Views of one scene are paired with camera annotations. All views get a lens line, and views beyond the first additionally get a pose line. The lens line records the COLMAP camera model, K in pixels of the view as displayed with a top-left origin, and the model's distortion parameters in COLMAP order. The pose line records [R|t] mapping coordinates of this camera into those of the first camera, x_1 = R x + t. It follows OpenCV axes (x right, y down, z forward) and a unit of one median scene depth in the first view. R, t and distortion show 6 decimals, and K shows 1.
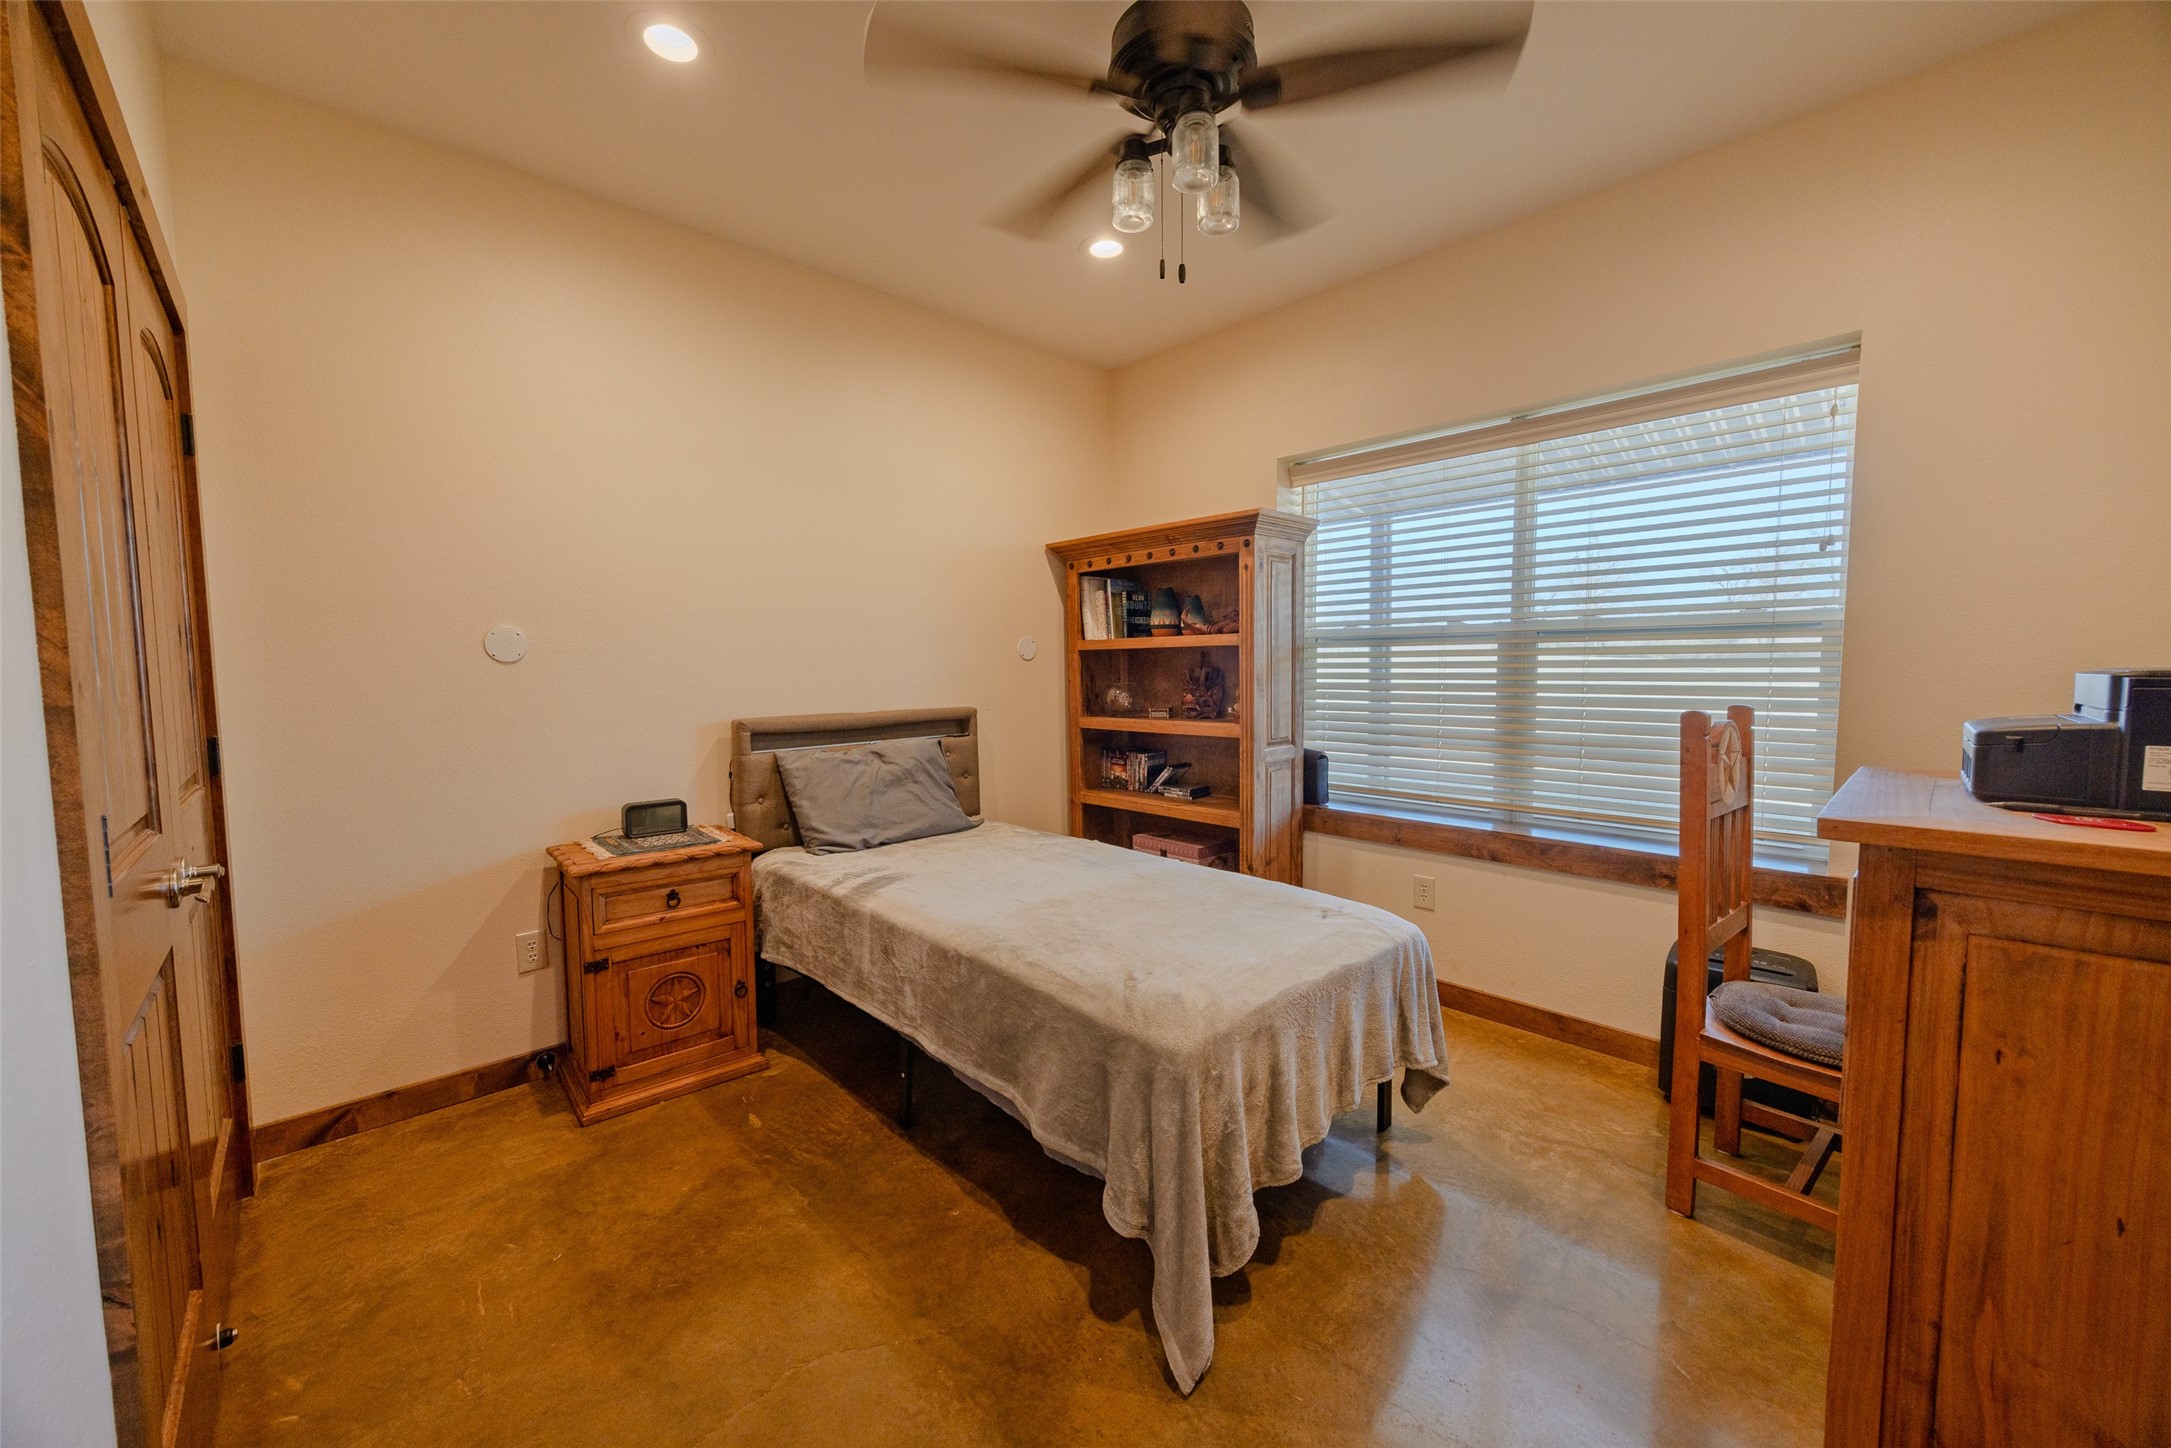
lens RADIAL K [[808.0, 0, 1085.5], [0, 808.0, 724.0], [0, 0, 1]] dist [-0.002285, 0.000151]
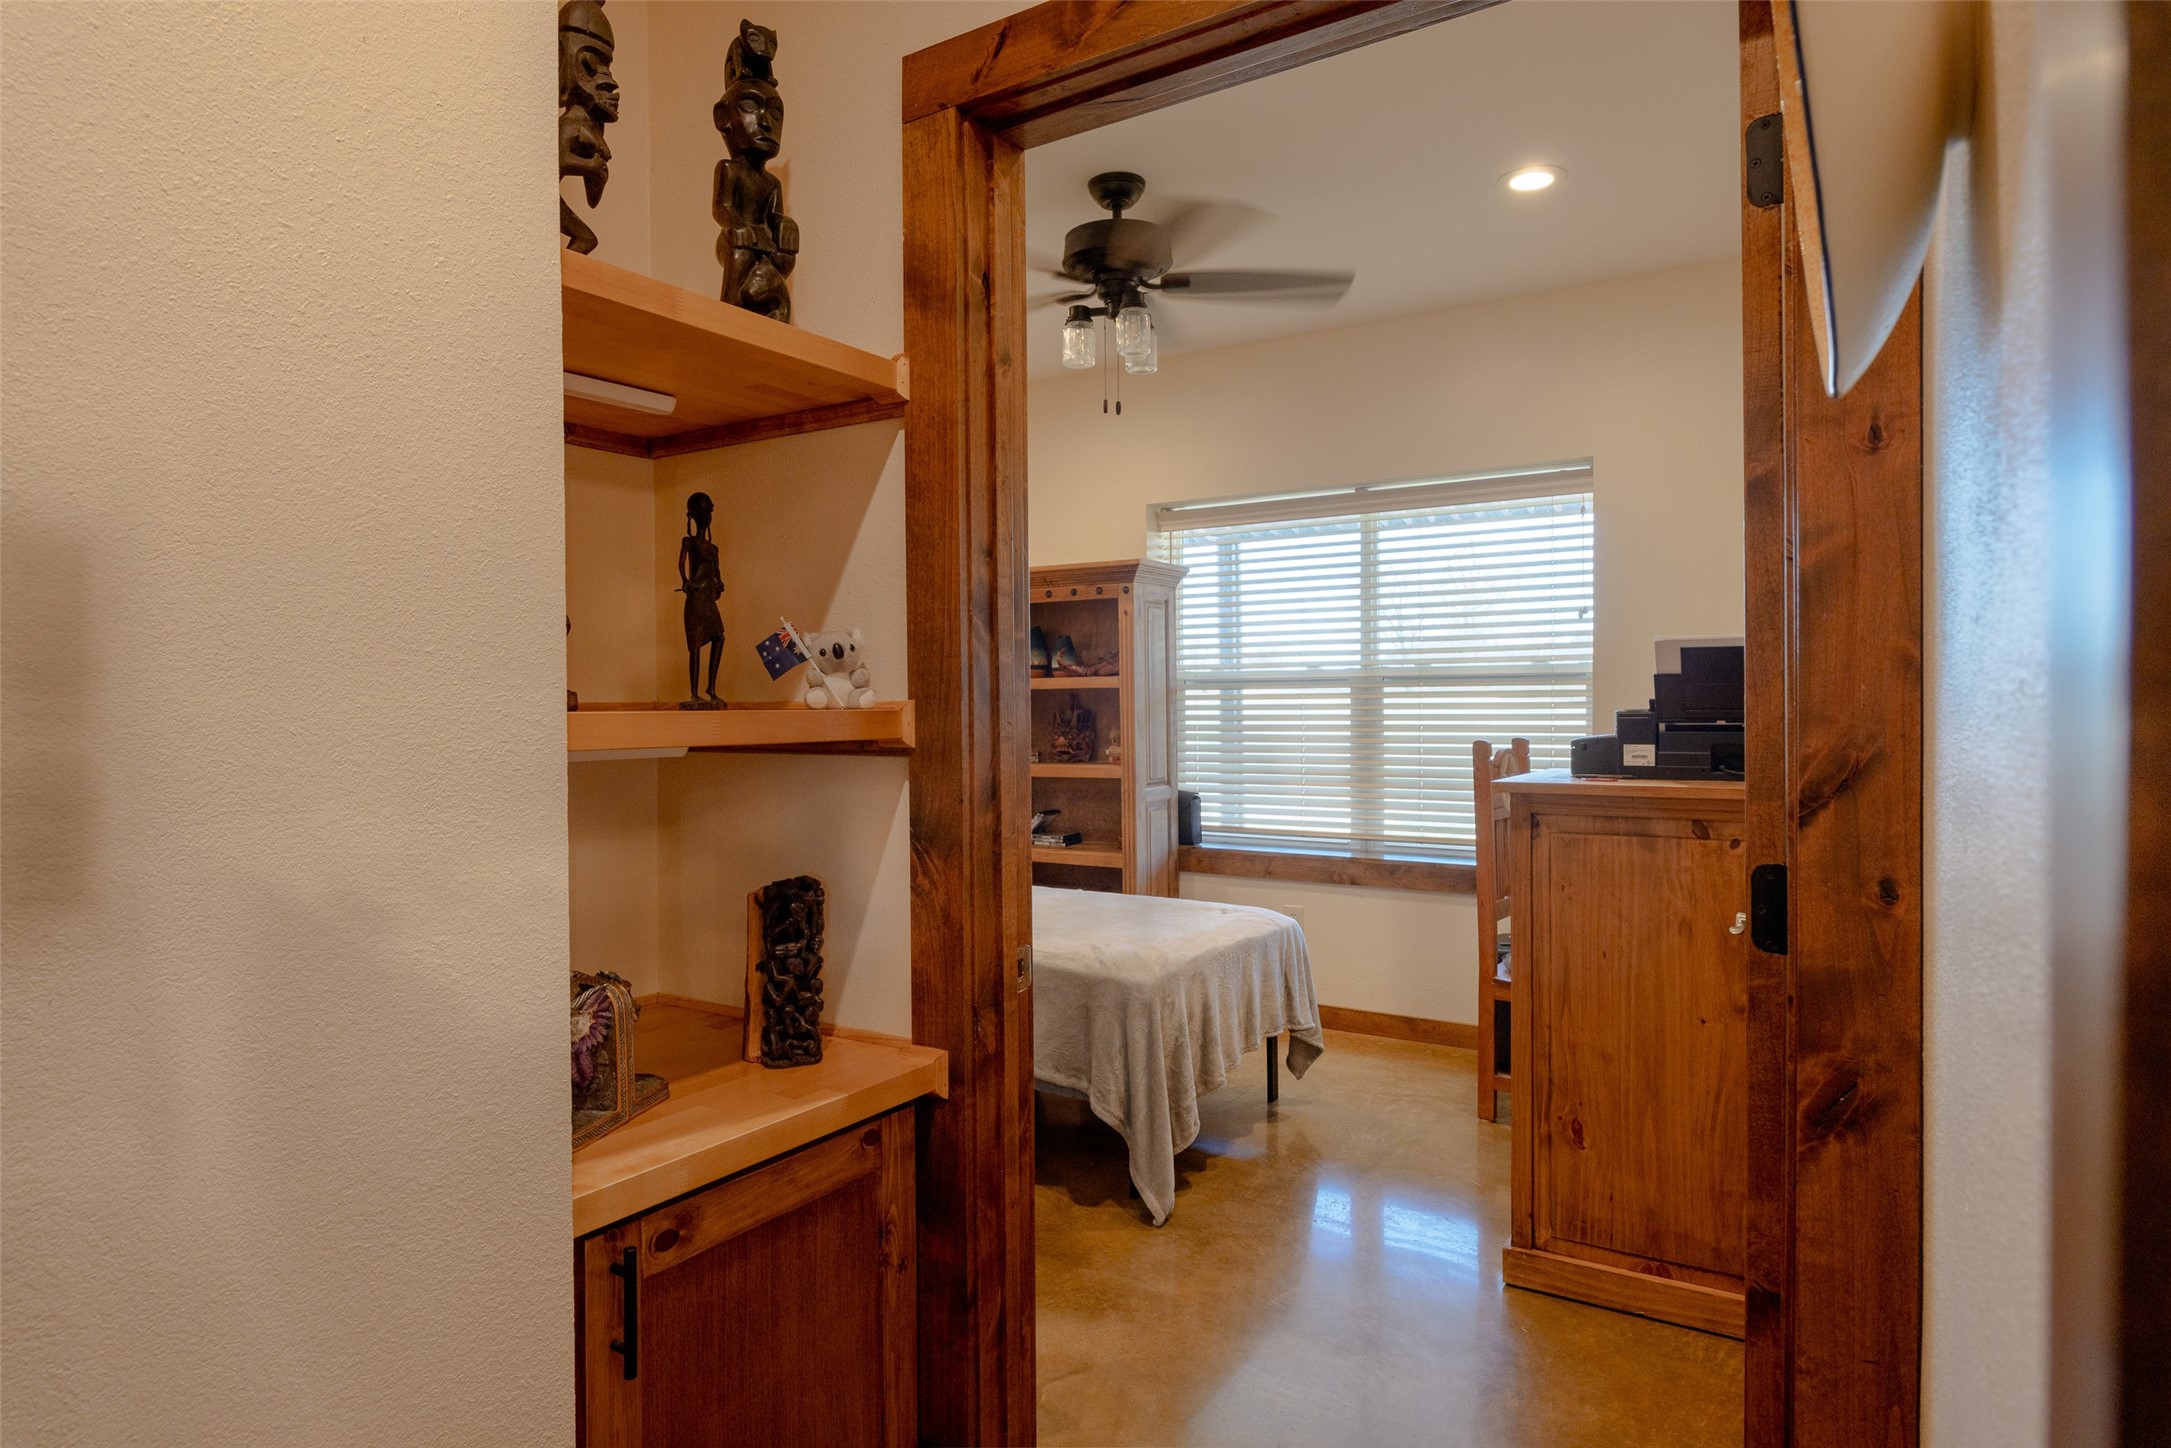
lens RADIAL K [[1244.3, 0, 1085.5], [0, 1244.3, 724.0], [0, 0, 1]] dist [0.005013, 0.000158]
pose [[0.967630, -0.002968, 0.252357, -0.271526], [0.017957, 0.998206, -0.057113, 0.041054], [-0.251735, 0.059796, 0.965947, -0.554709]]
